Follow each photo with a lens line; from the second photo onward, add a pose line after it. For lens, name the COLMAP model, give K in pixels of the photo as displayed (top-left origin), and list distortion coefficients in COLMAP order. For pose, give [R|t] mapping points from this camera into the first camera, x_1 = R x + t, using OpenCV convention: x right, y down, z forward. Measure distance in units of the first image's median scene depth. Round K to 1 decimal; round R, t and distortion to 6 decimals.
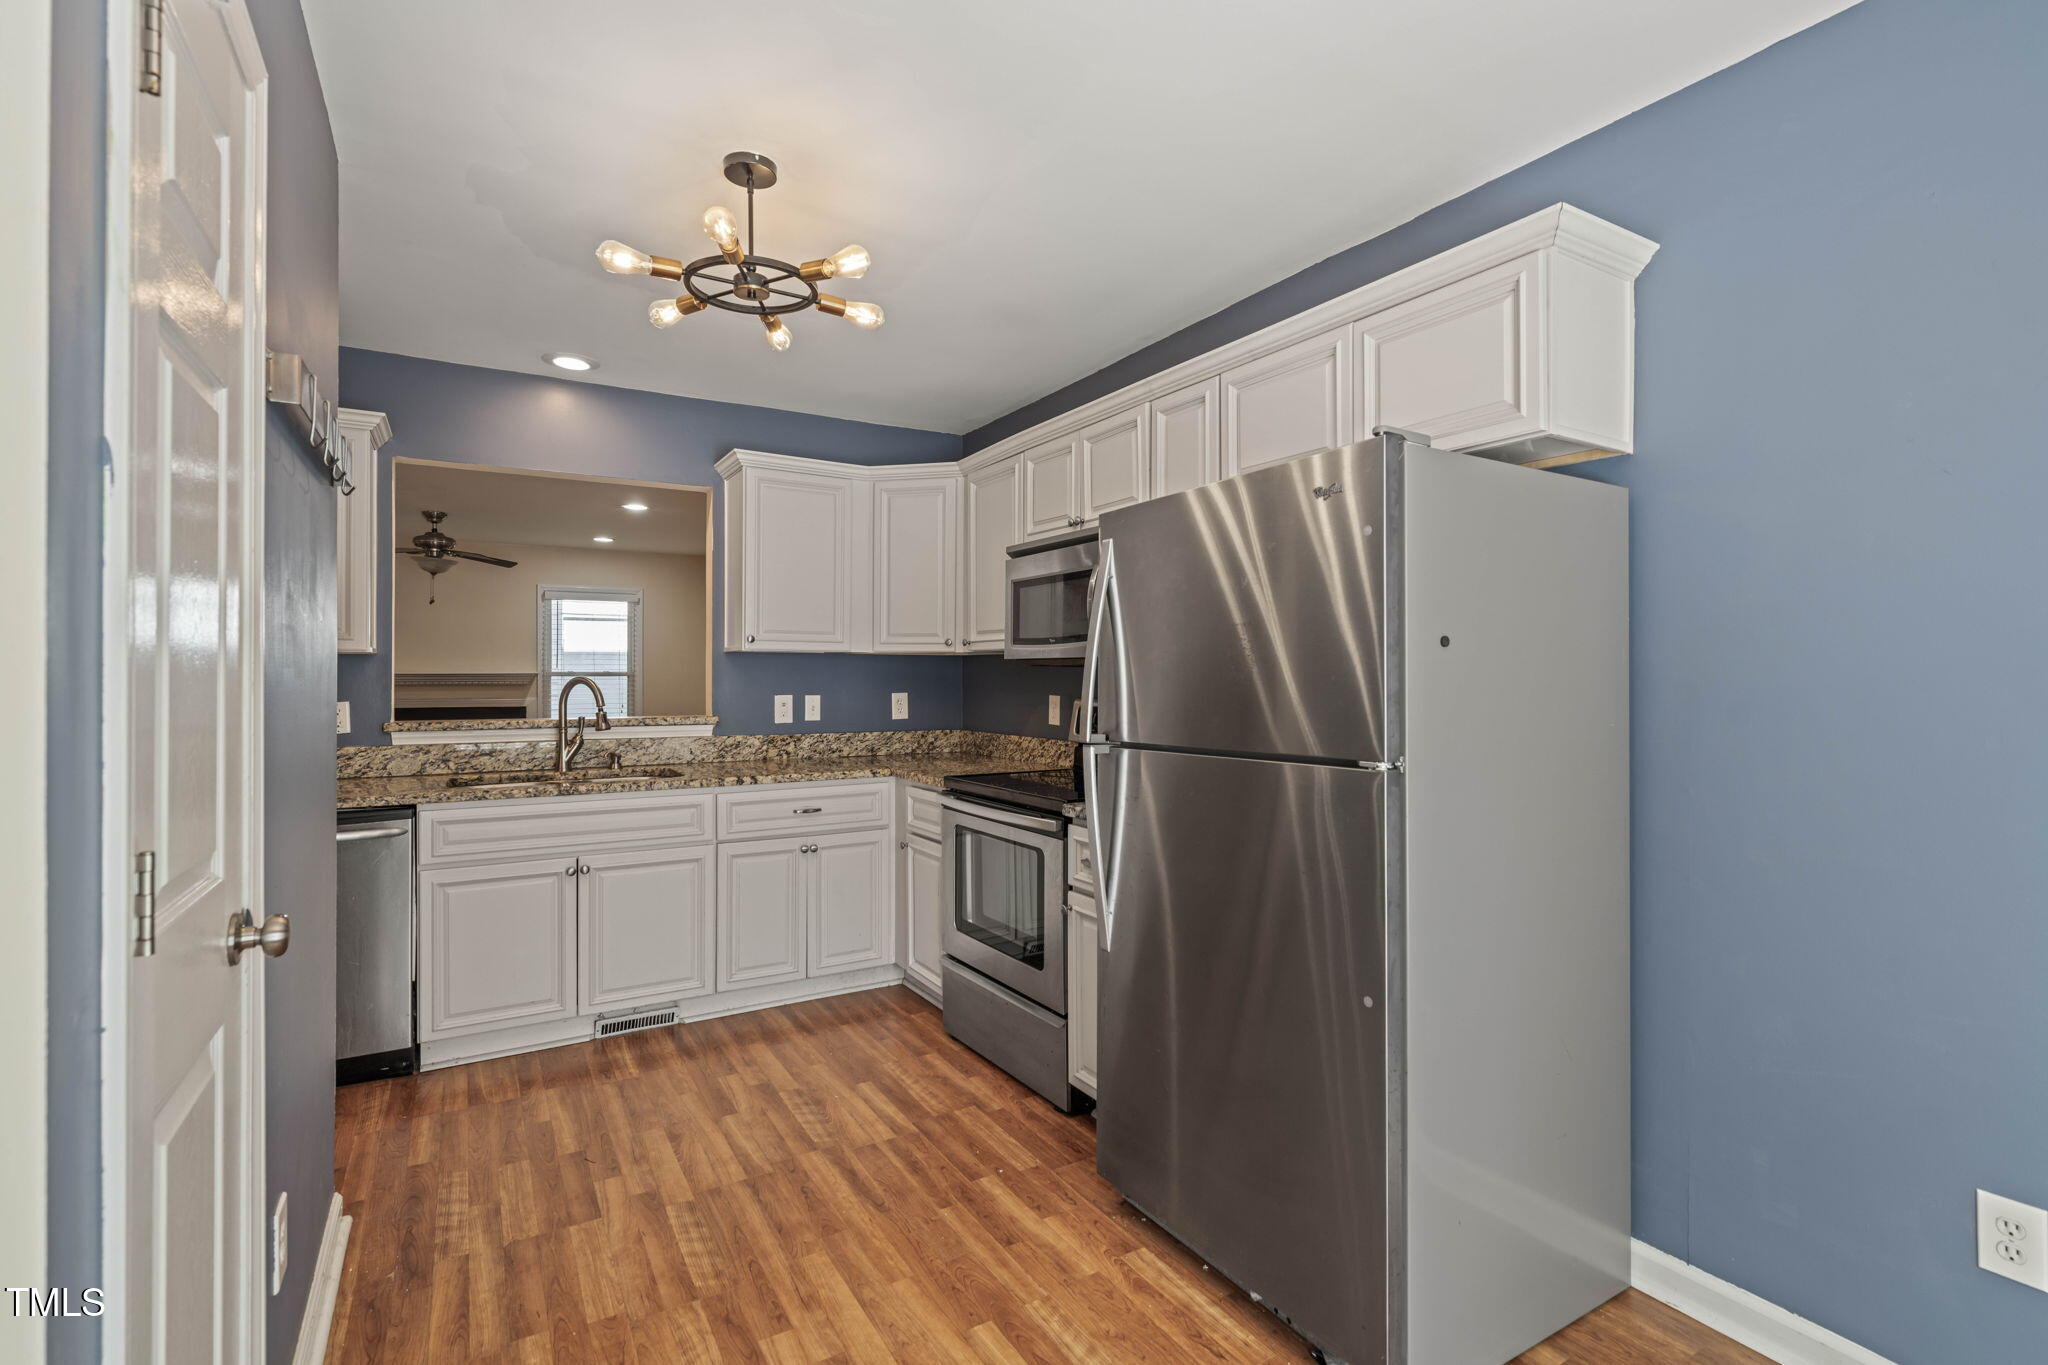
lens RADIAL K [[947.4, 0, 1027.2], [0, 947.4, 678.9], [0, 0, 1]] dist [0.001134, 0.000536]
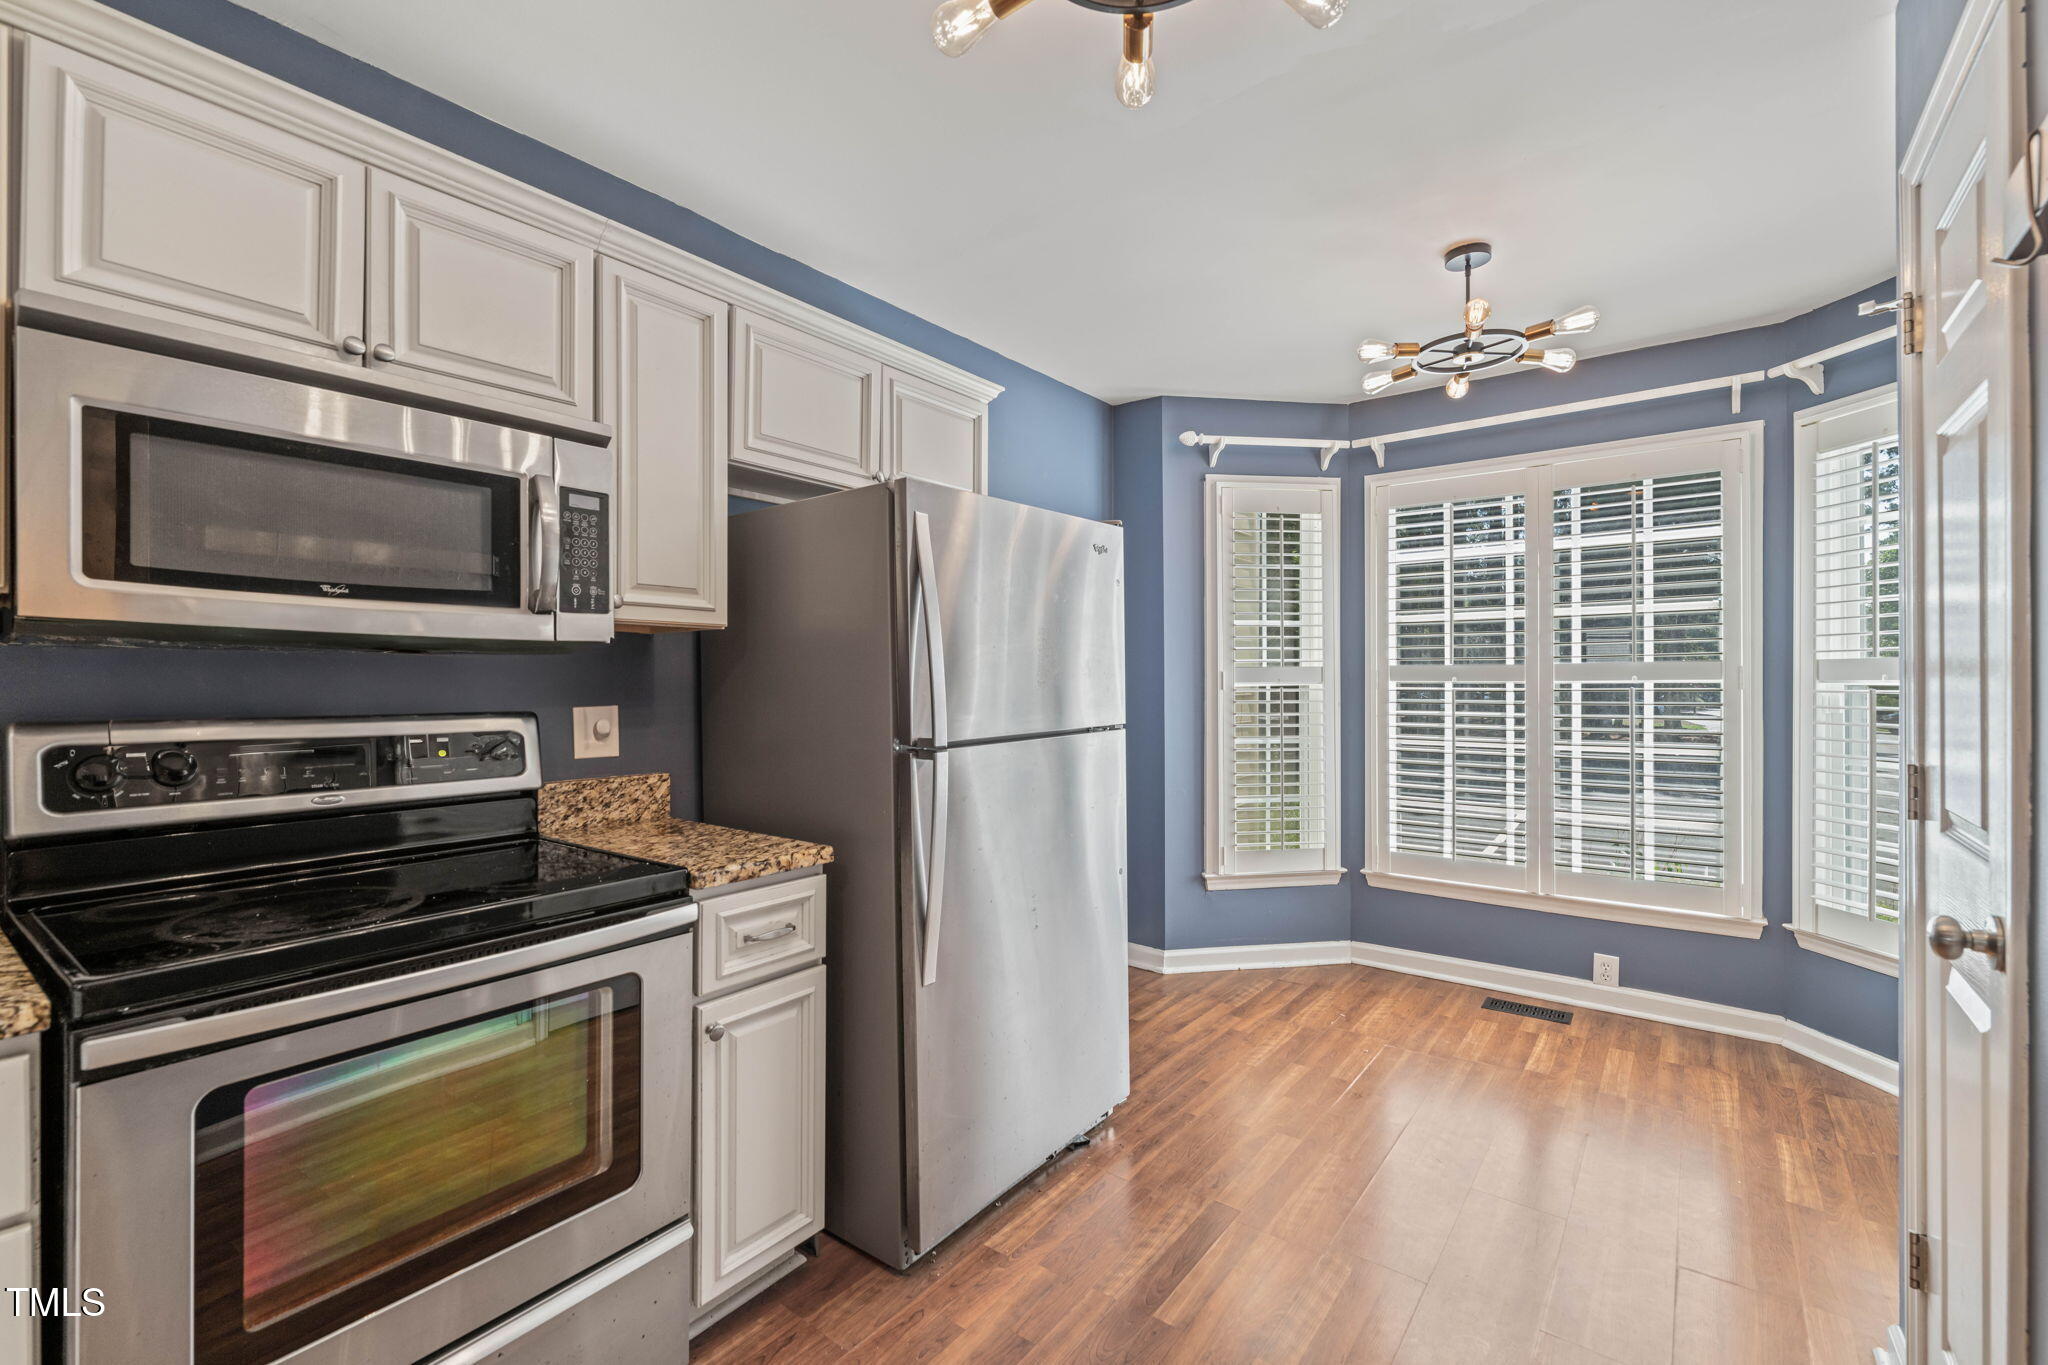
lens RADIAL K [[892.5, 0, 1044.3], [0, 892.5, 676.6], [0, 0, 1]] dist [-0.001094, -0.000609]
pose [[-0.381758, -0.002204, 0.924260, -0.546418], [0.002956, 0.999989, 0.003606, 0.000617], [-0.924258, 0.004109, -0.381747, 0.928125]]
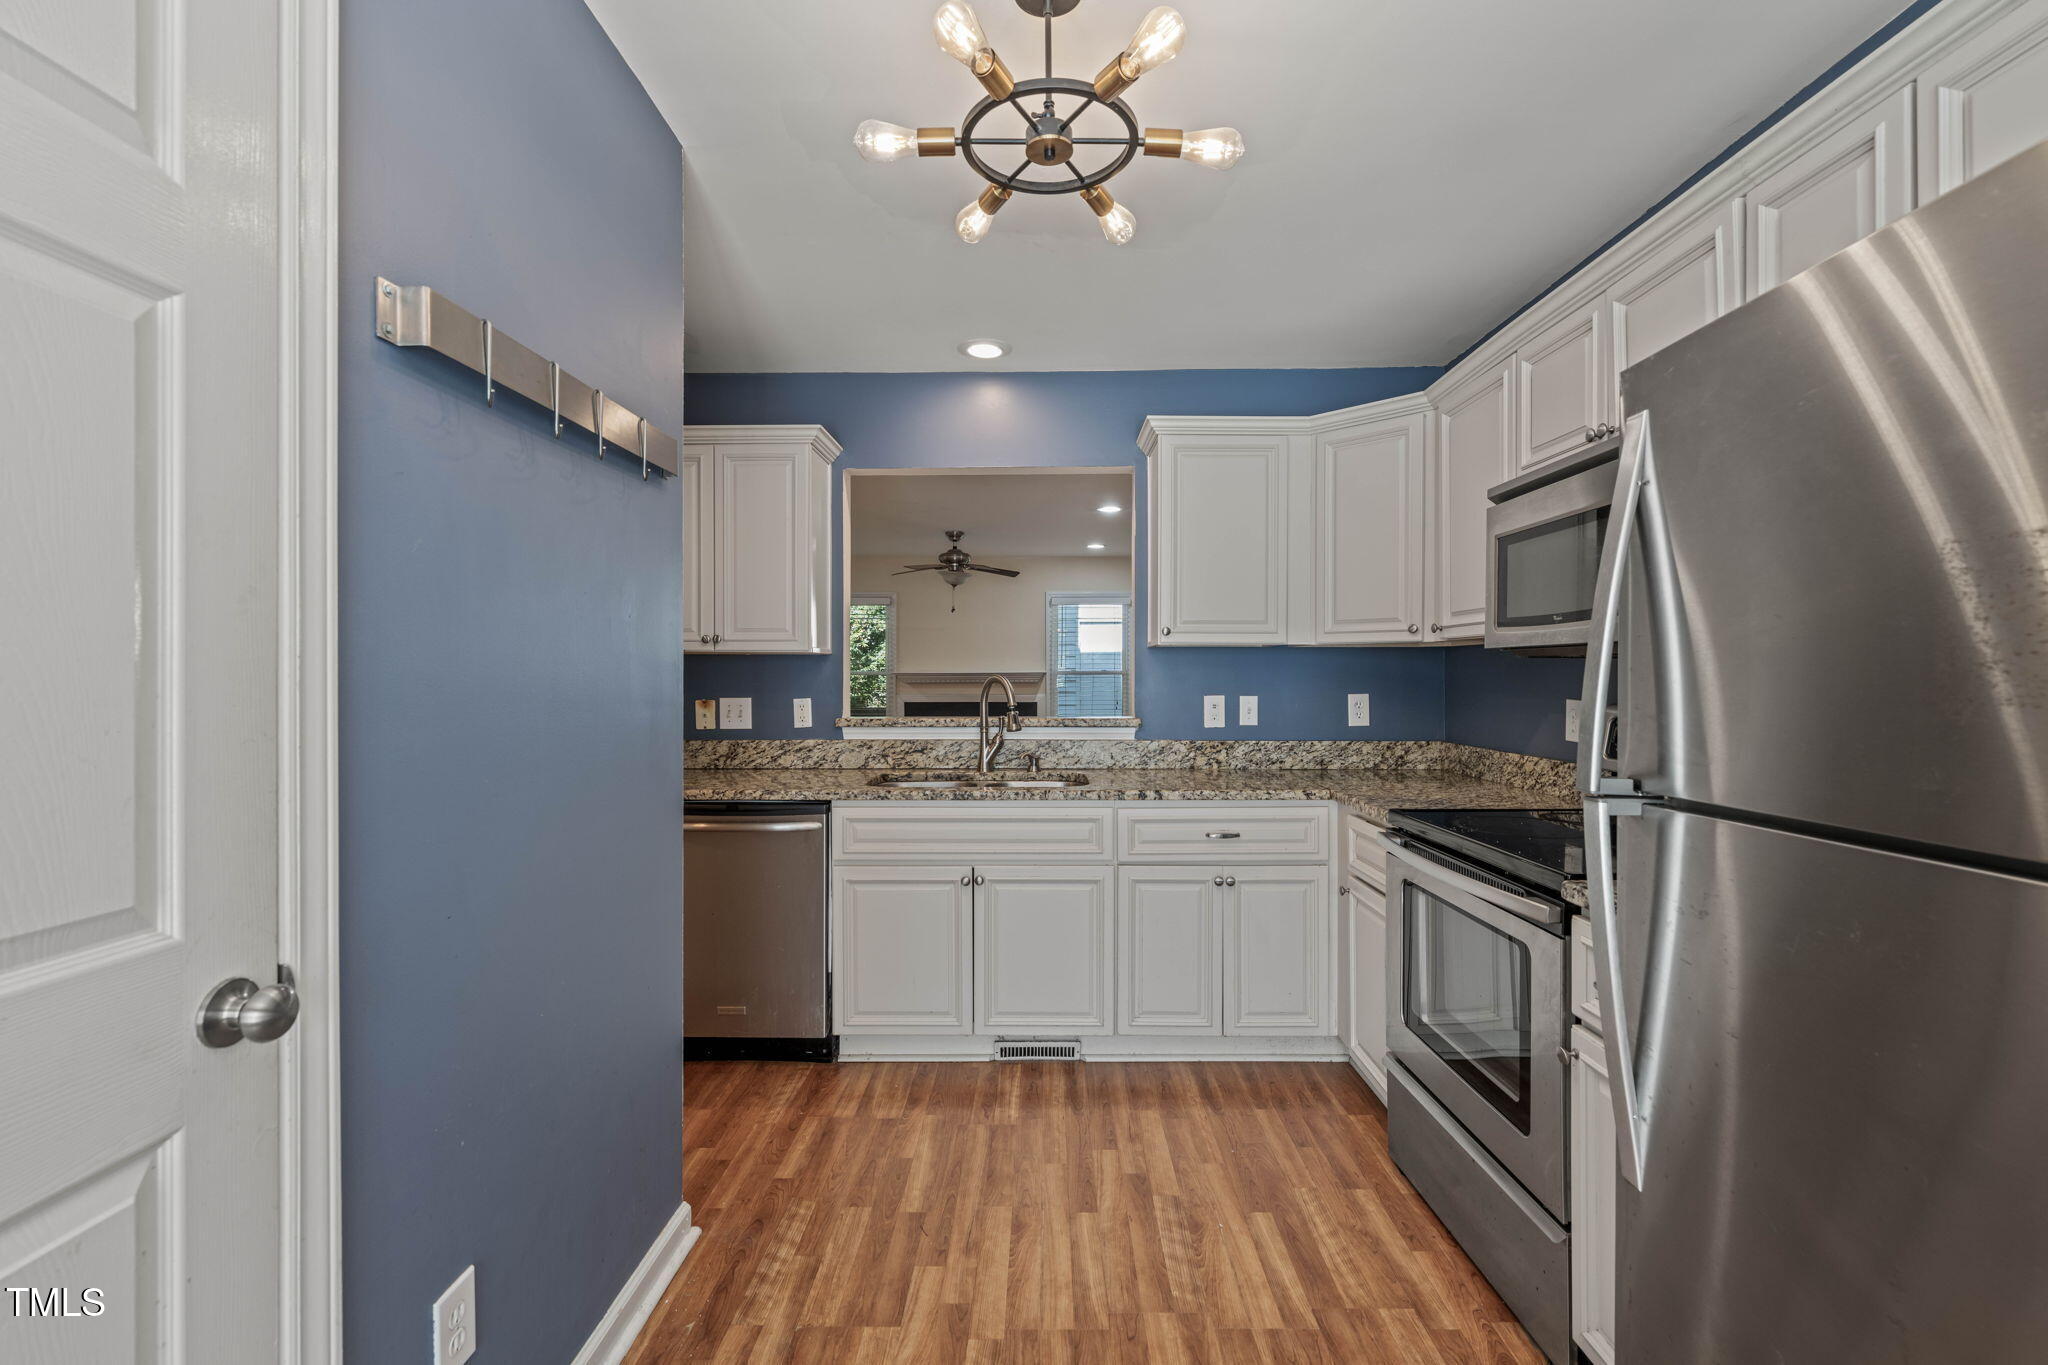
lens RADIAL K [[892.5, 0, 1030.1], [0, 892.5, 678.1], [0, 0, 1]] dist [-0.001094, -0.000609]
pose [[0.851088, -0.000637, -0.525022, 0.043848], [0.001005, 0.999999, 0.000416, 0.000848], [0.525022, -0.000882, 0.851088, 0.302341]]
